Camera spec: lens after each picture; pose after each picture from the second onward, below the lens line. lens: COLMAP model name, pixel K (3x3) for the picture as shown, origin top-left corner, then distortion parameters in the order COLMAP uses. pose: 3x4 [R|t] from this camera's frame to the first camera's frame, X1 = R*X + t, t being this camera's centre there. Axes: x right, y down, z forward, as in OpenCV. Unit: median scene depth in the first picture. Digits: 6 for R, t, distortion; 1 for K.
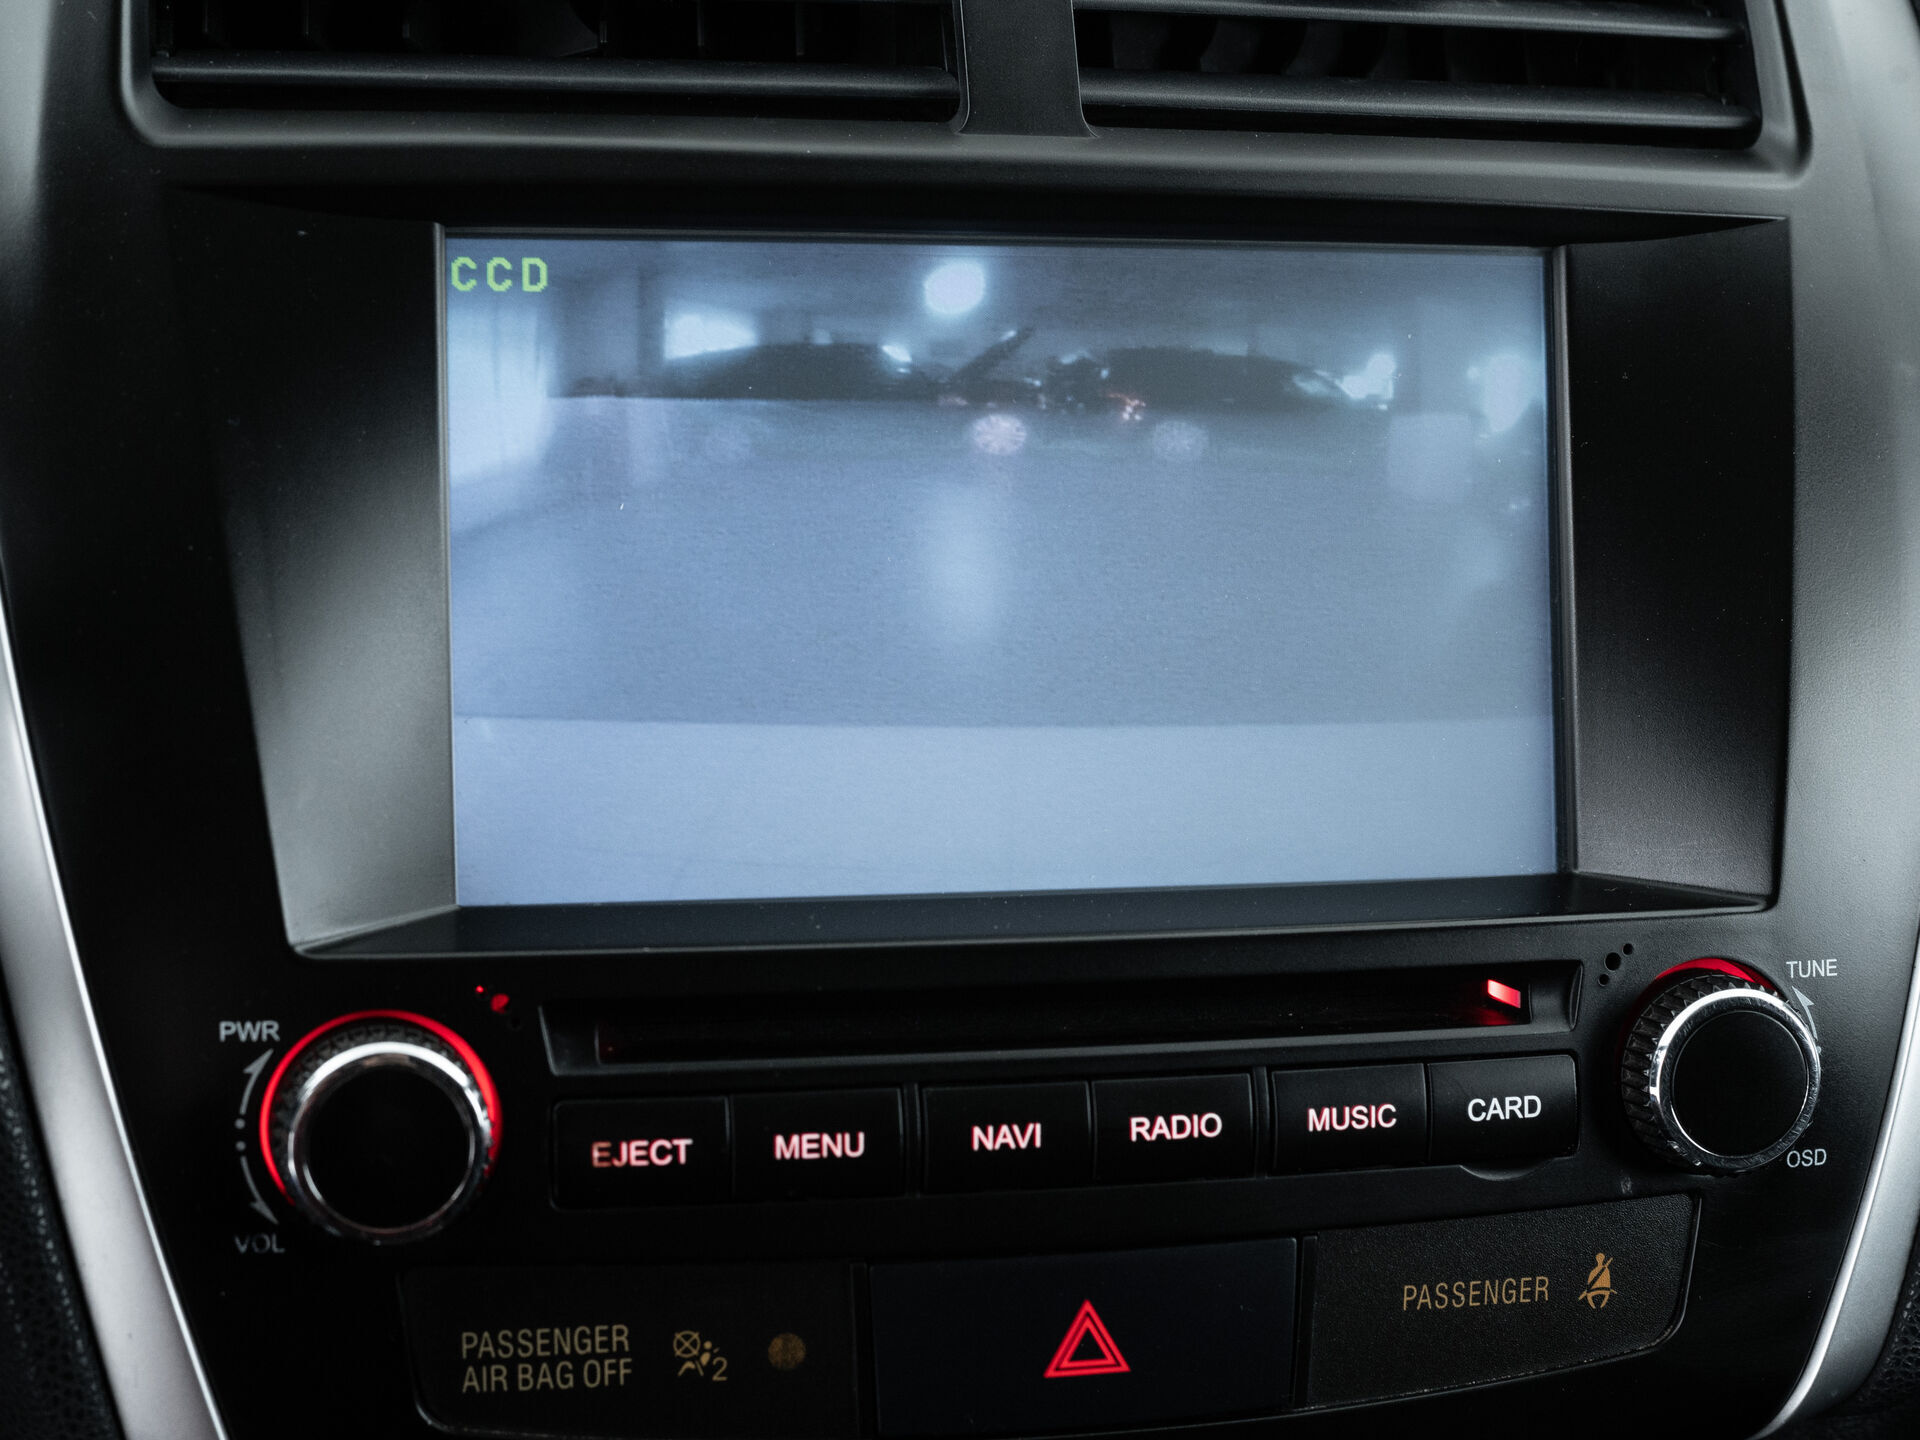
lens RADIAL K [[3450.6, 0, 1012.9], [0, 3450.6, 724.4], [0, 0, 1]] dist [-0.113770, -0.012412]
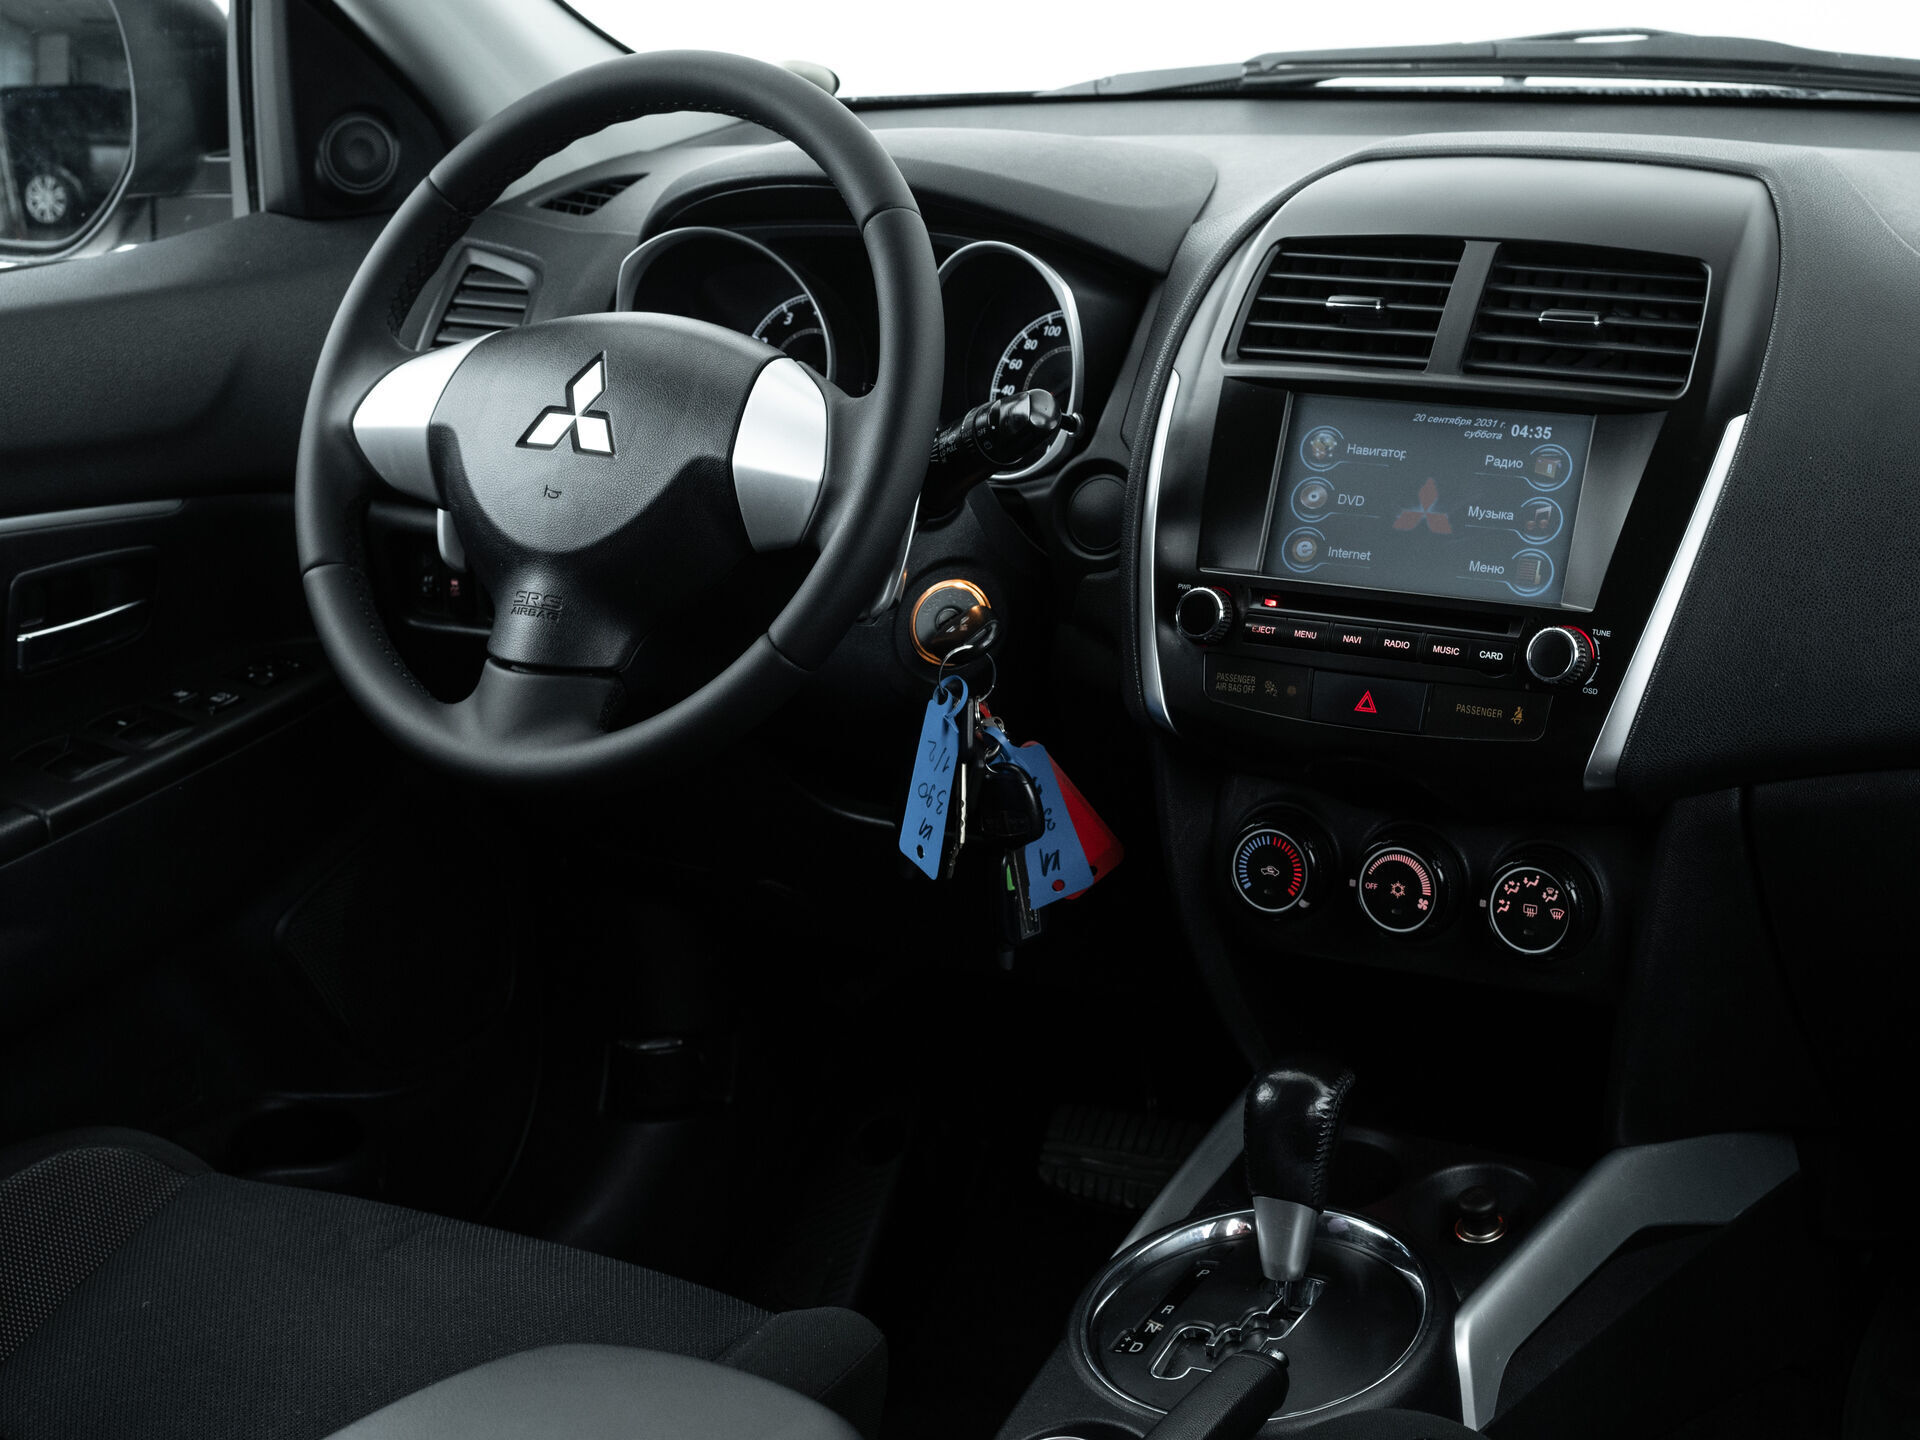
lens RADIAL K [[3450.6, 0, 1012.9], [0, 3450.6, 724.4], [0, 0, 1]] dist [-0.113770, -0.012412]
pose [[0.691661, 0.088060, -0.716833, 2.313598], [-0.195418, 0.978334, -0.068371, 0.515835], [0.695282, 0.187371, 0.693884, -1.706784]]
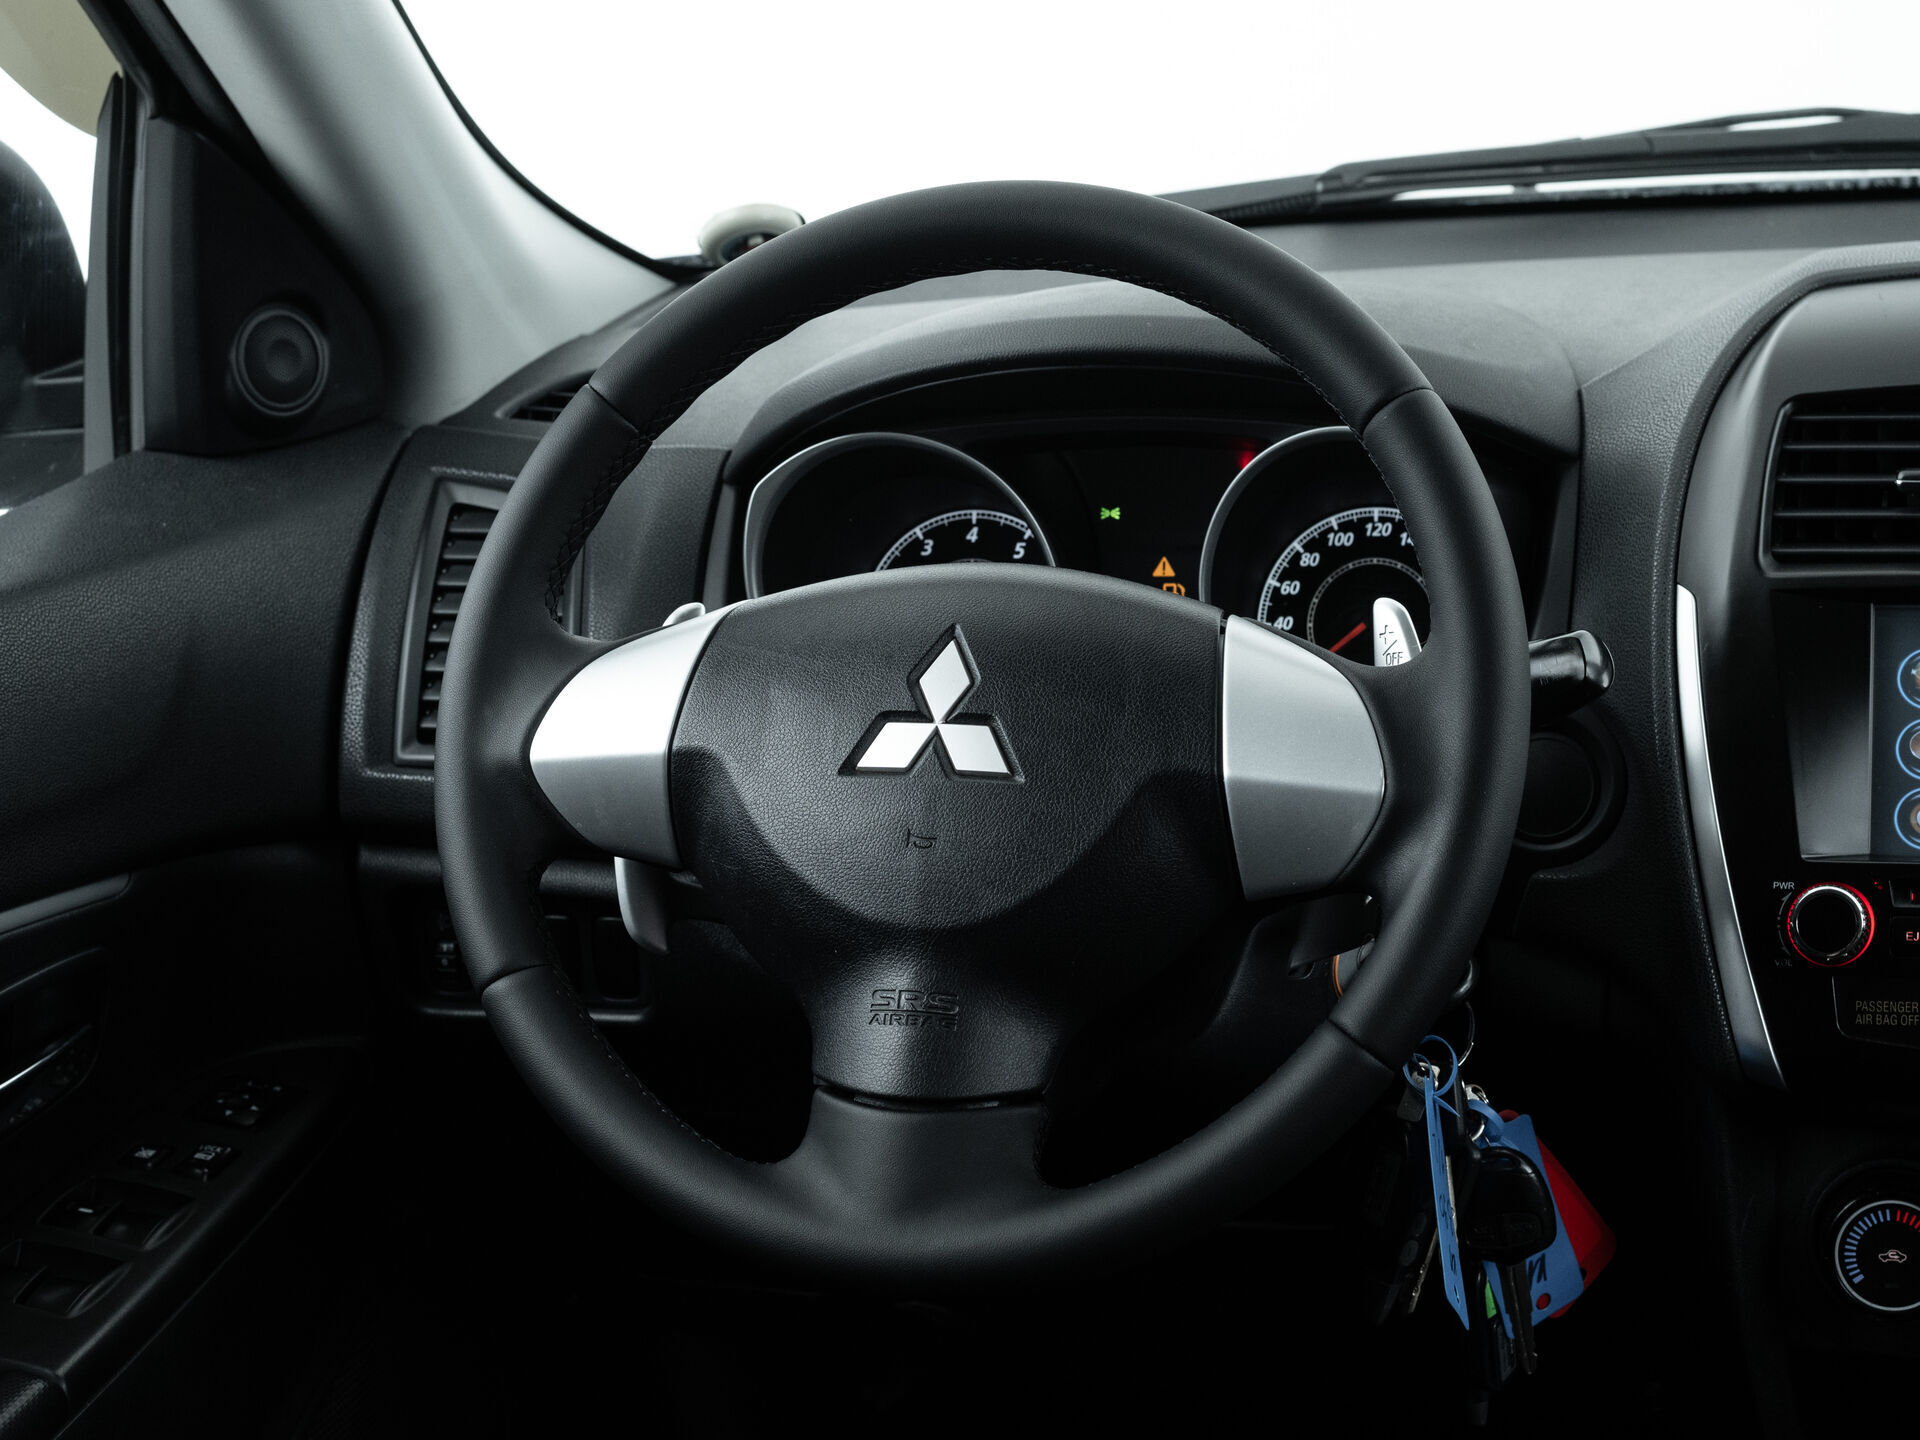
lens RADIAL K [[3507.5, 0, 960.0], [0, 3507.5, 720.0], [0, 0, 1]] dist [-0.116157, 0.088694]
pose [[0.844125, -0.012056, -0.536011, 0.695208], [-0.077253, 0.986579, -0.143850, 0.394623], [0.530551, 0.162836, 0.831865, -1.647911]]
